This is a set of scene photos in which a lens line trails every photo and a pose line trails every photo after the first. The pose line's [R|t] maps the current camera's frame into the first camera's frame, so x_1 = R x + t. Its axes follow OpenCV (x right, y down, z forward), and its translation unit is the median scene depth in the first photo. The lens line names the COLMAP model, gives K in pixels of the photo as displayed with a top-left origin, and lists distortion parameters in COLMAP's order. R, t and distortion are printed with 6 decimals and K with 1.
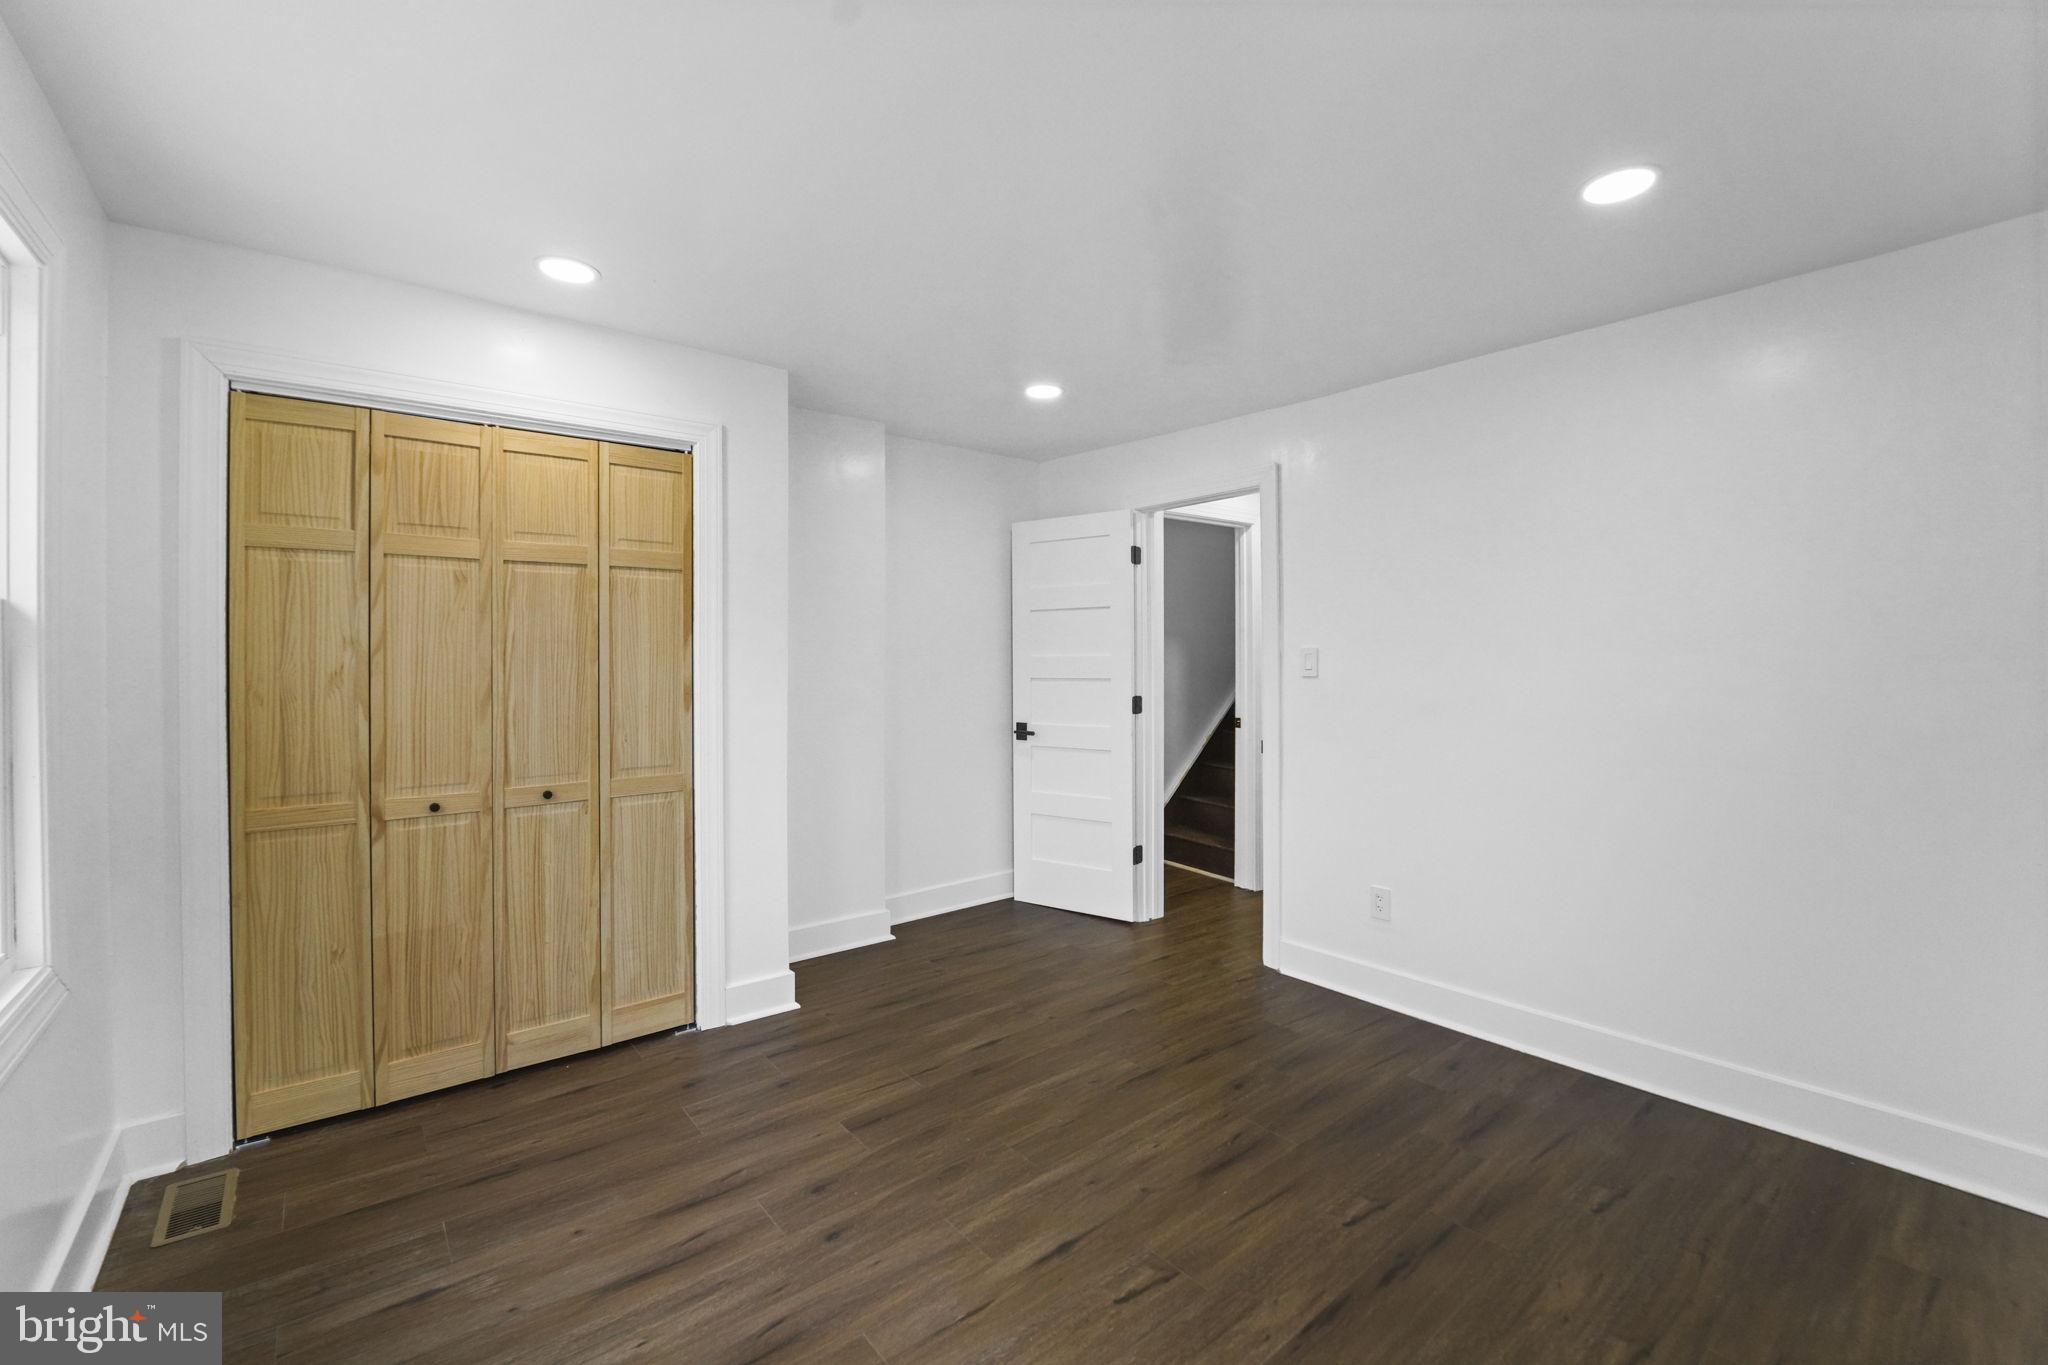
lens RADIAL K [[842.2, 0, 1014.1], [0, 842.2, 663.4], [0, 0, 1]] dist [-0.024687, -0.000196]
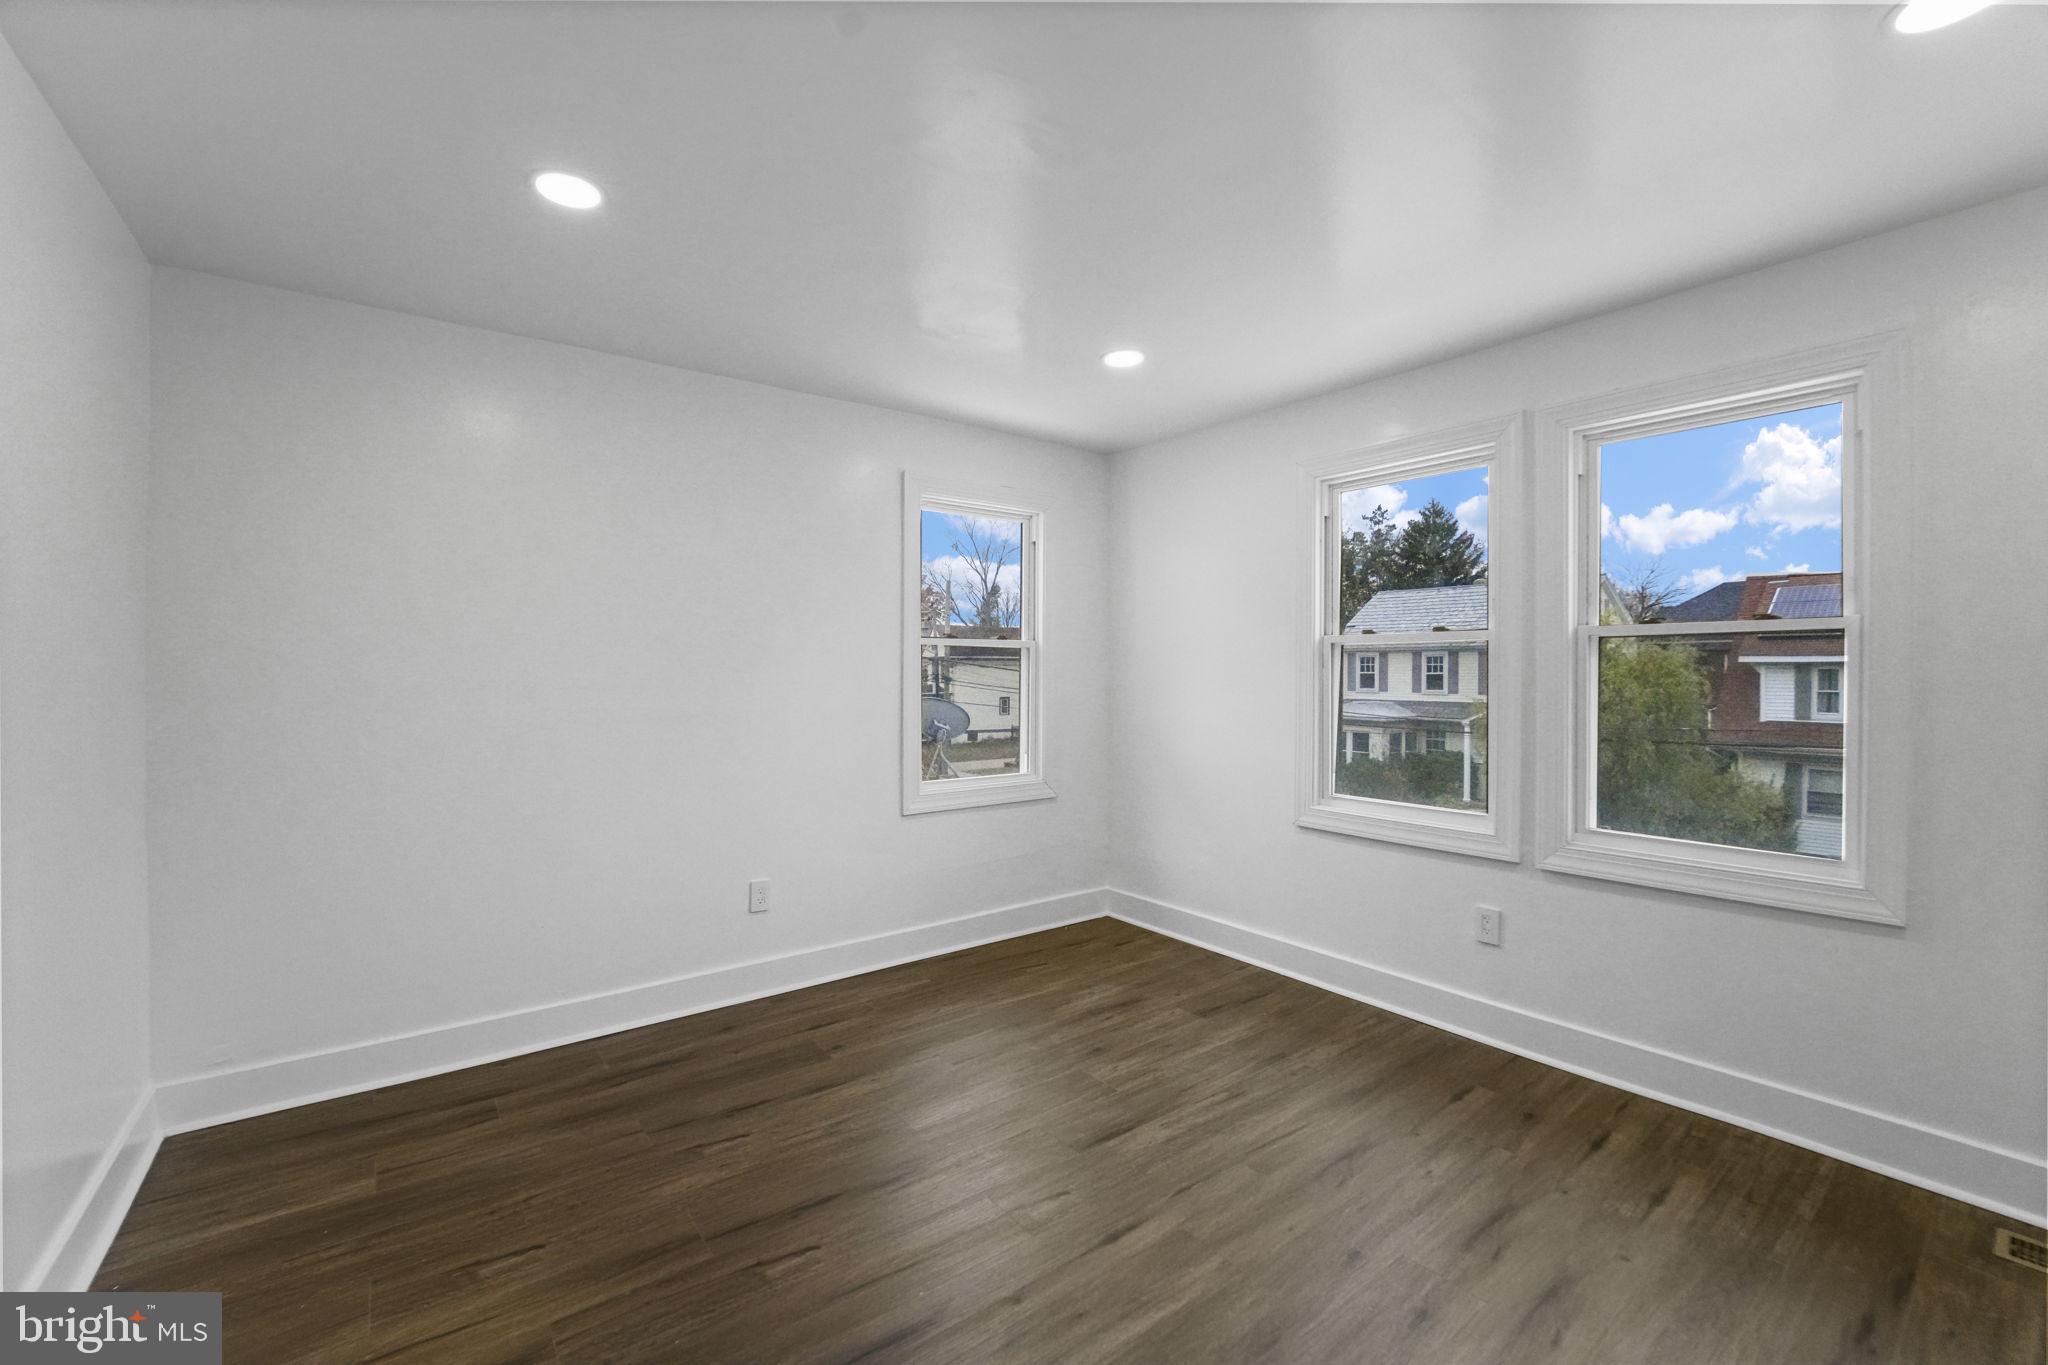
lens RADIAL K [[842.2, 0, 1014.1], [0, 842.2, 663.4], [0, 0, 1]] dist [-0.024687, -0.000196]
pose [[-0.999436, 0.001123, 0.033571, 0.144724], [0.001236, 0.999994, 0.003355, -0.000050], [-0.033567, 0.003395, -0.999431, 1.999811]]
